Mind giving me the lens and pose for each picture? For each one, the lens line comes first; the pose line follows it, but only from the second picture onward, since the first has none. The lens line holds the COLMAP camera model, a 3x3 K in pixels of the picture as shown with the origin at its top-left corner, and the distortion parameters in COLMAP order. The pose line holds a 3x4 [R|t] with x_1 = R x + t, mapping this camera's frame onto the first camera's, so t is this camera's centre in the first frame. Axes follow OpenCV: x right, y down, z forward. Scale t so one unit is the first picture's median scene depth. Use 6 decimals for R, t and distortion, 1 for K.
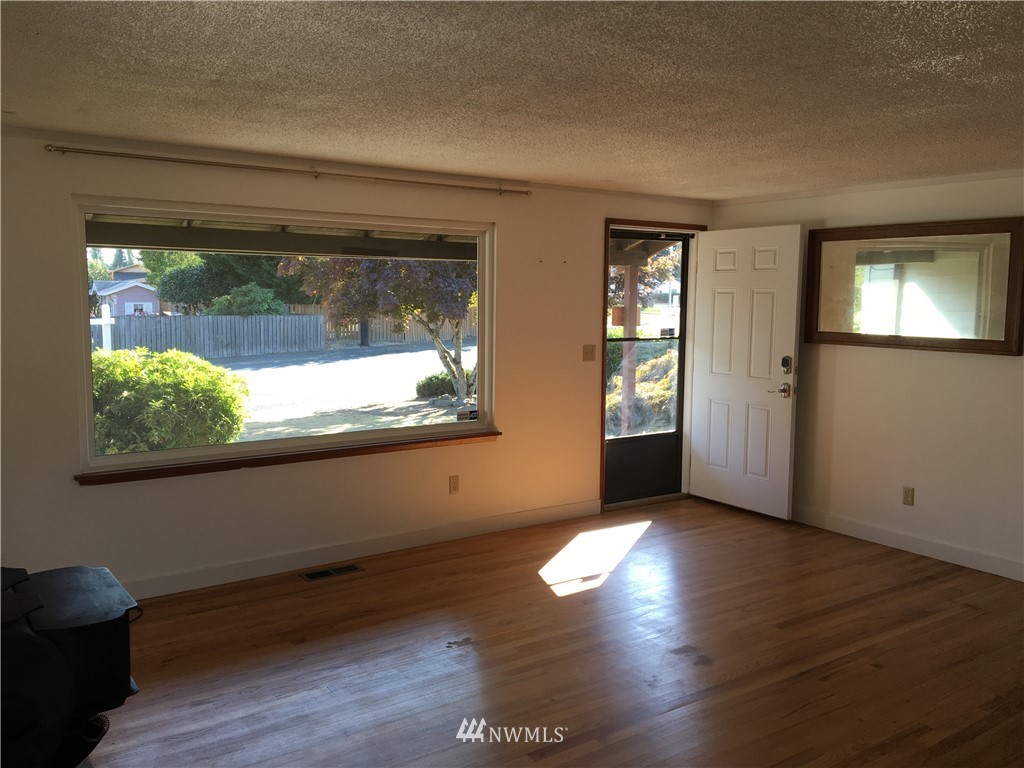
lens RADIAL K [[846.7, 0, 510.4], [0, 846.7, 383.7], [0, 0, 1]] dist [0.043811, -0.023270]
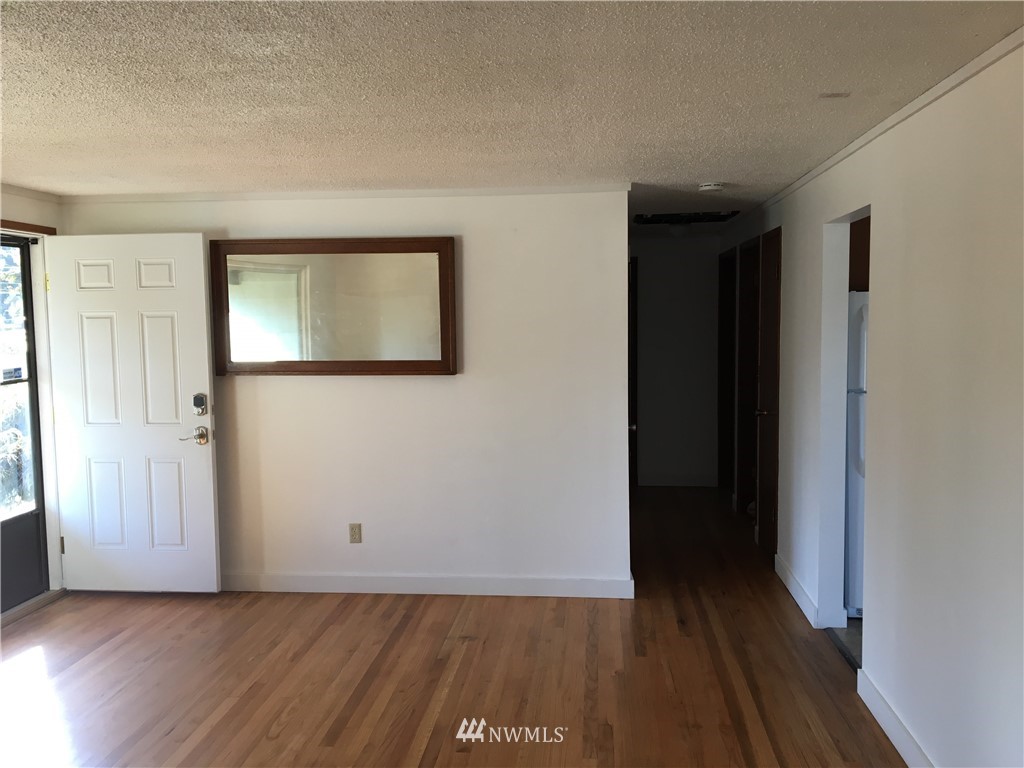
lens RADIAL K [[846.7, 0, 514.9], [0, 846.7, 386.2], [0, 0, 1]] dist [0.043811, -0.023270]
pose [[0.654202, -0.080254, 0.752050, -0.090910], [0.098282, 0.994944, 0.020680, -0.026673], [-0.749907, 0.060385, 0.658781, 0.235060]]
